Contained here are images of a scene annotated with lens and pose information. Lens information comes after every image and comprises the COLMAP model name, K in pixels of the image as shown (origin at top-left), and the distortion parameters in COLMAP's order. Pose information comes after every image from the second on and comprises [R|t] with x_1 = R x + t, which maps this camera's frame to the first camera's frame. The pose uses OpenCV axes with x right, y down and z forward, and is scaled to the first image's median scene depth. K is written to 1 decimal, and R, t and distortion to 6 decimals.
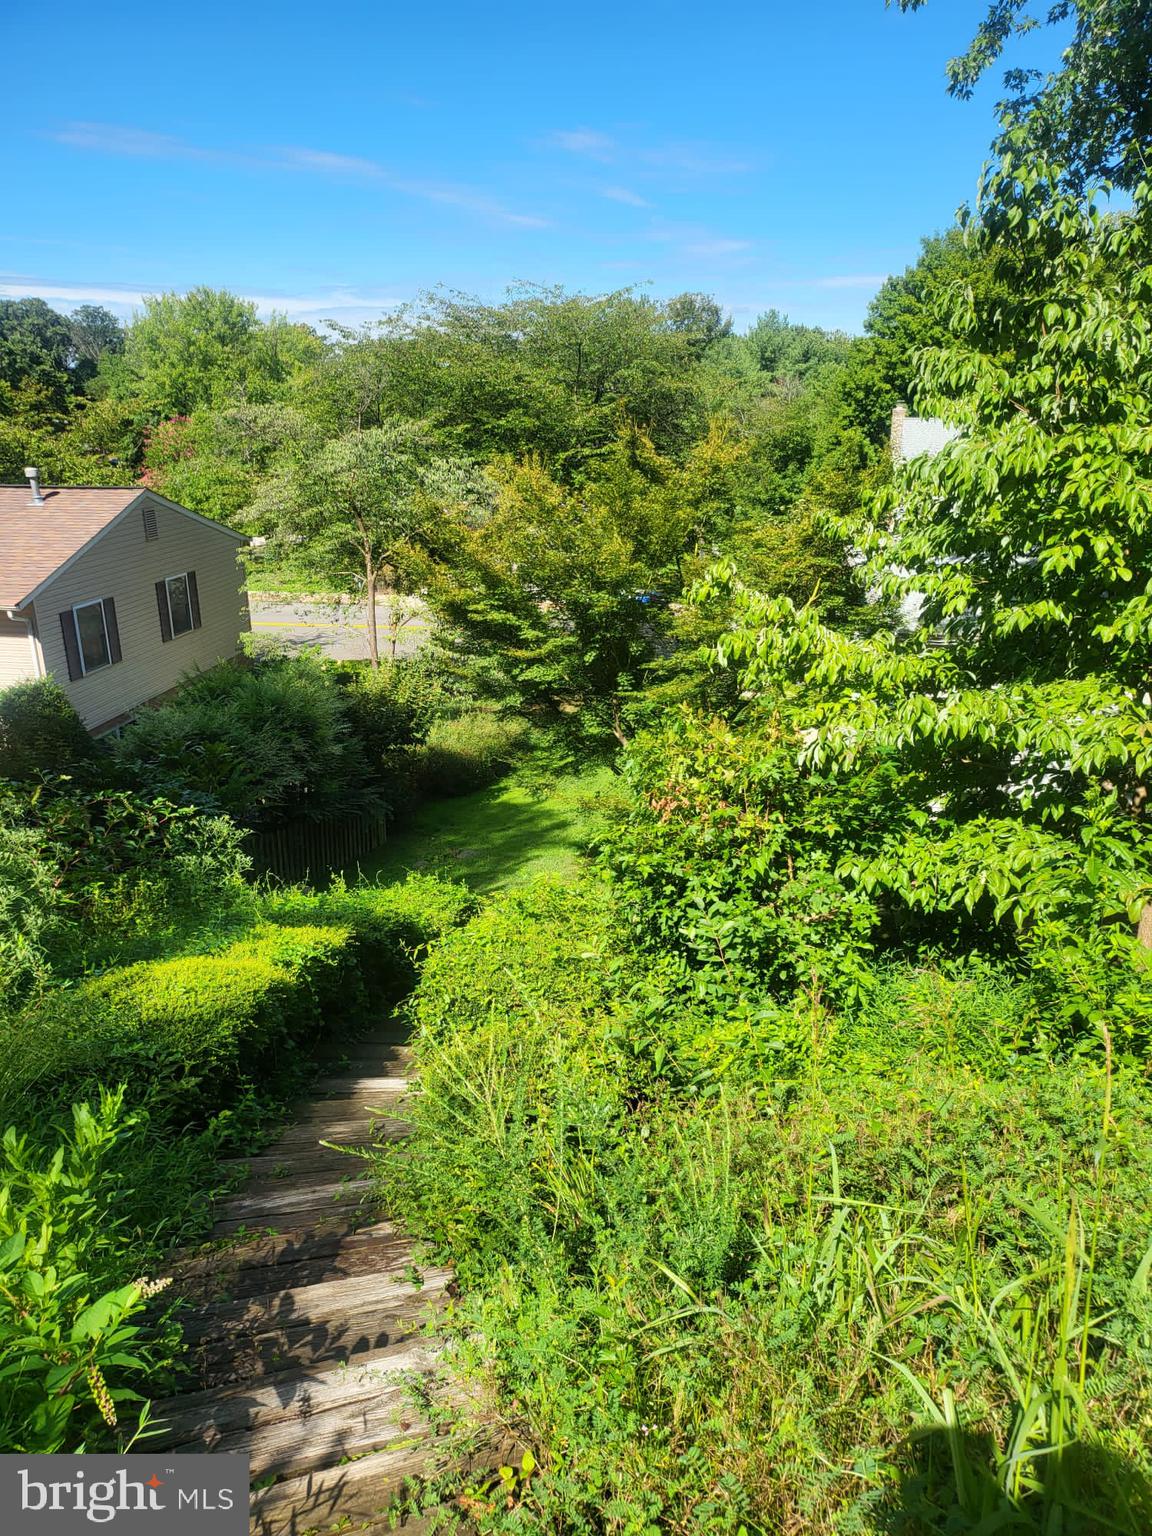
lens RADIAL K [[1059.5, 0, 561.2], [0, 1059.5, 768.0], [0, 0, 1]] dist [0.061039, -0.069750]
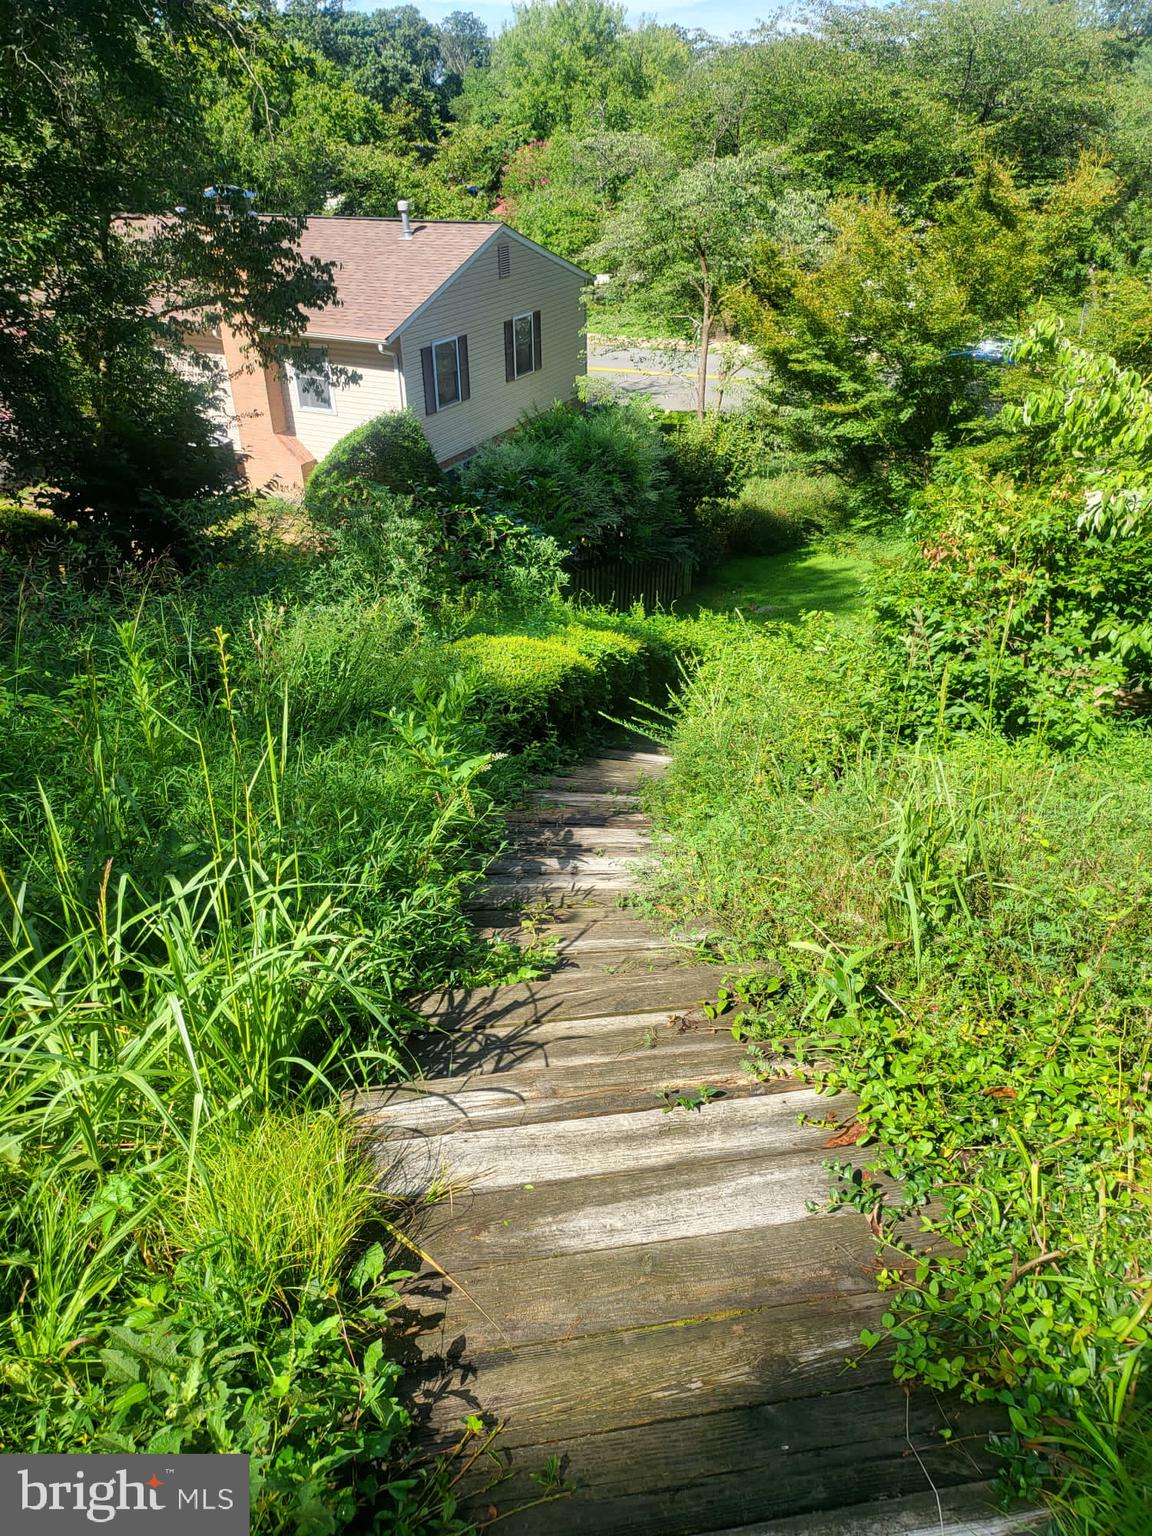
lens RADIAL K [[1059.5, 0, 561.2], [0, 1059.5, 768.0], [0, 0, 1]] dist [0.061039, -0.069750]
pose [[0.953169, 0.146287, -0.264706, 0.033141], [-0.086015, 0.970217, 0.226454, 0.020041], [0.289949, -0.193080, 0.937363, -0.110634]]
